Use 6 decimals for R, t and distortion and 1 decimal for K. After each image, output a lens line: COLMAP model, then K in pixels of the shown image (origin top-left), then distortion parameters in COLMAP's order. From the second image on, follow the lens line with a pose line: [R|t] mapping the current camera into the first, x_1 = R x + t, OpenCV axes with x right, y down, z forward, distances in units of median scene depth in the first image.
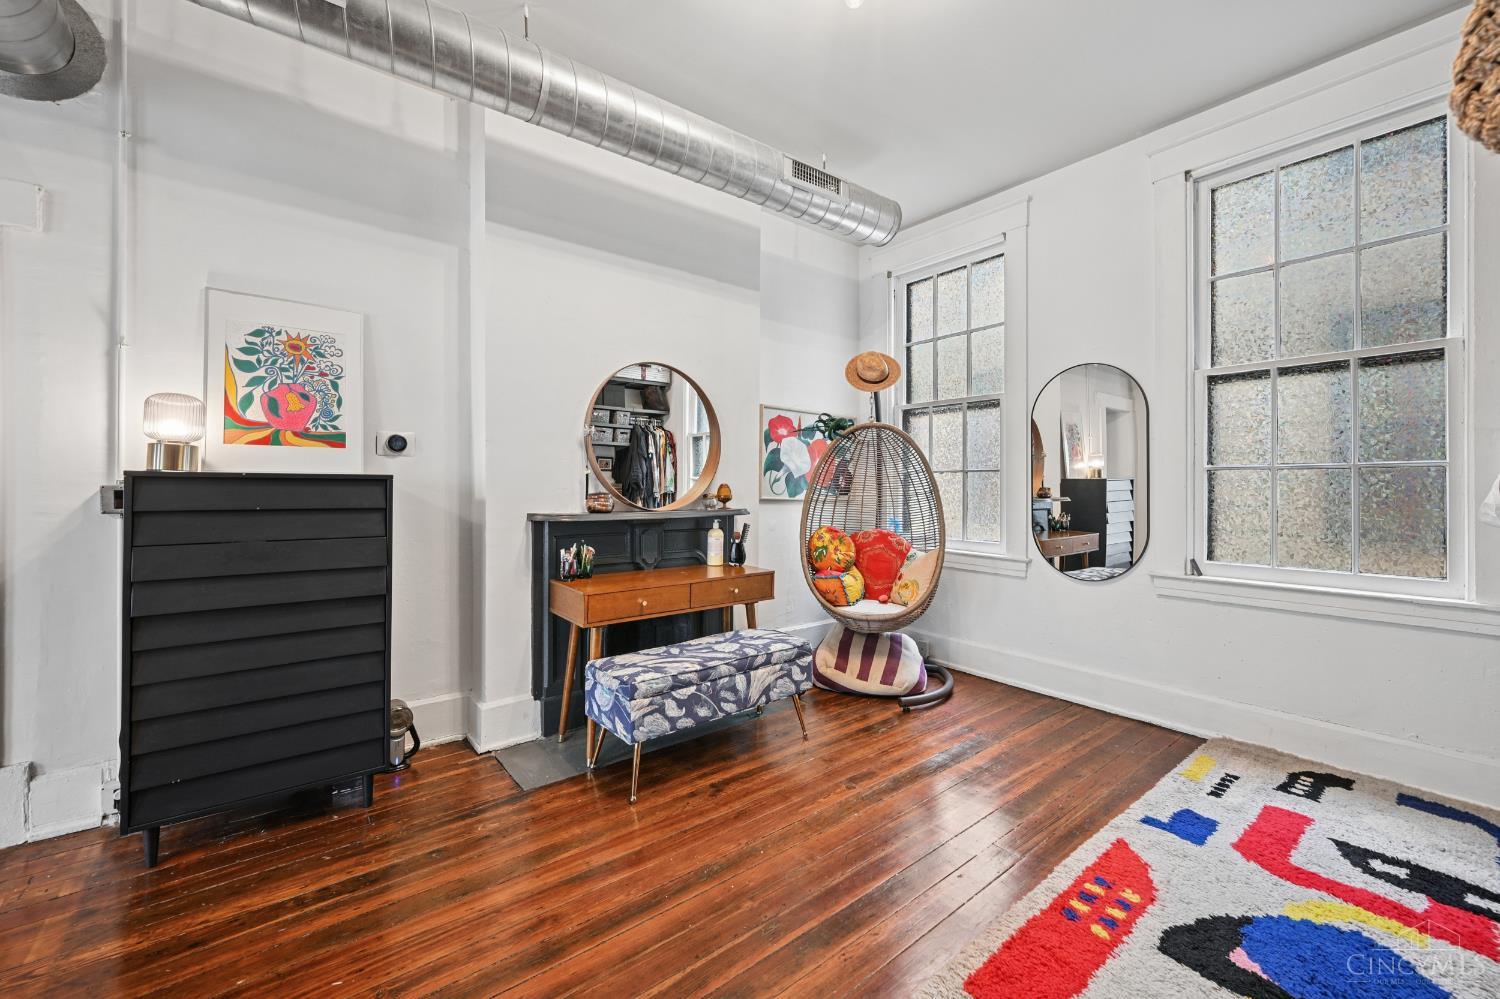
lens RADIAL K [[598.8, 0, 754.6], [0, 598.8, 492.3], [0, 0, 1]] dist [-0.000209, 0.001101]
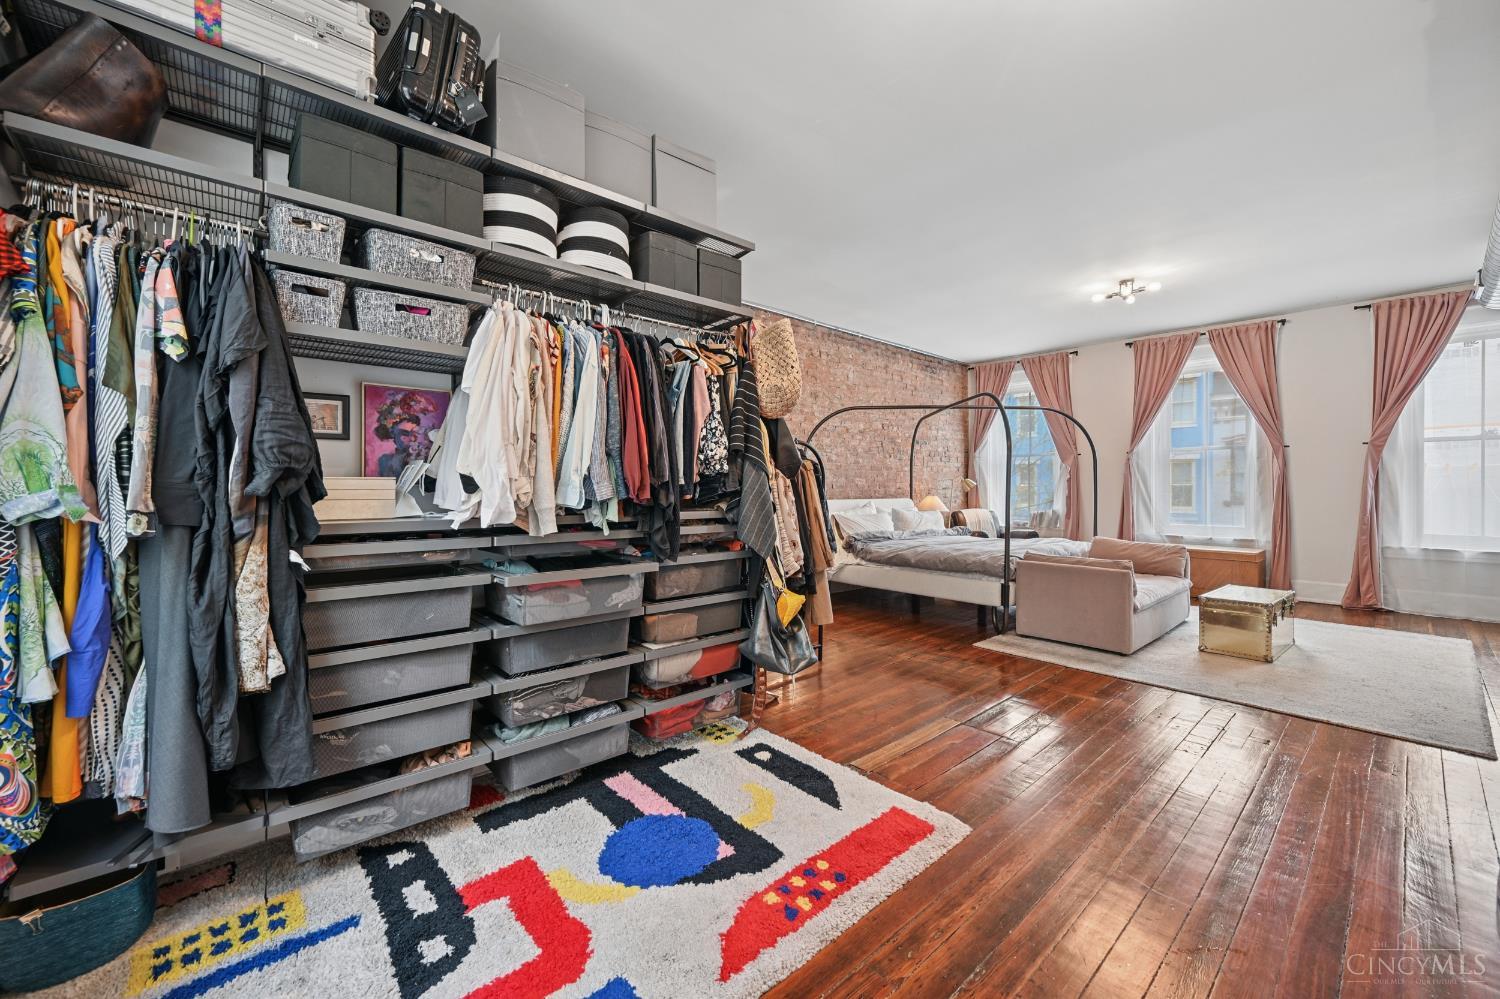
lens RADIAL K [[598.8, 0, 763.1], [0, 598.8, 486.6], [0, 0, 1]] dist [-0.000209, 0.001101]
pose [[-0.997699, -0.001832, -0.067775, 0.511433], [-0.002562, 0.999940, 0.010675, -0.013320], [0.067751, 0.010824, -0.997644, 1.425111]]
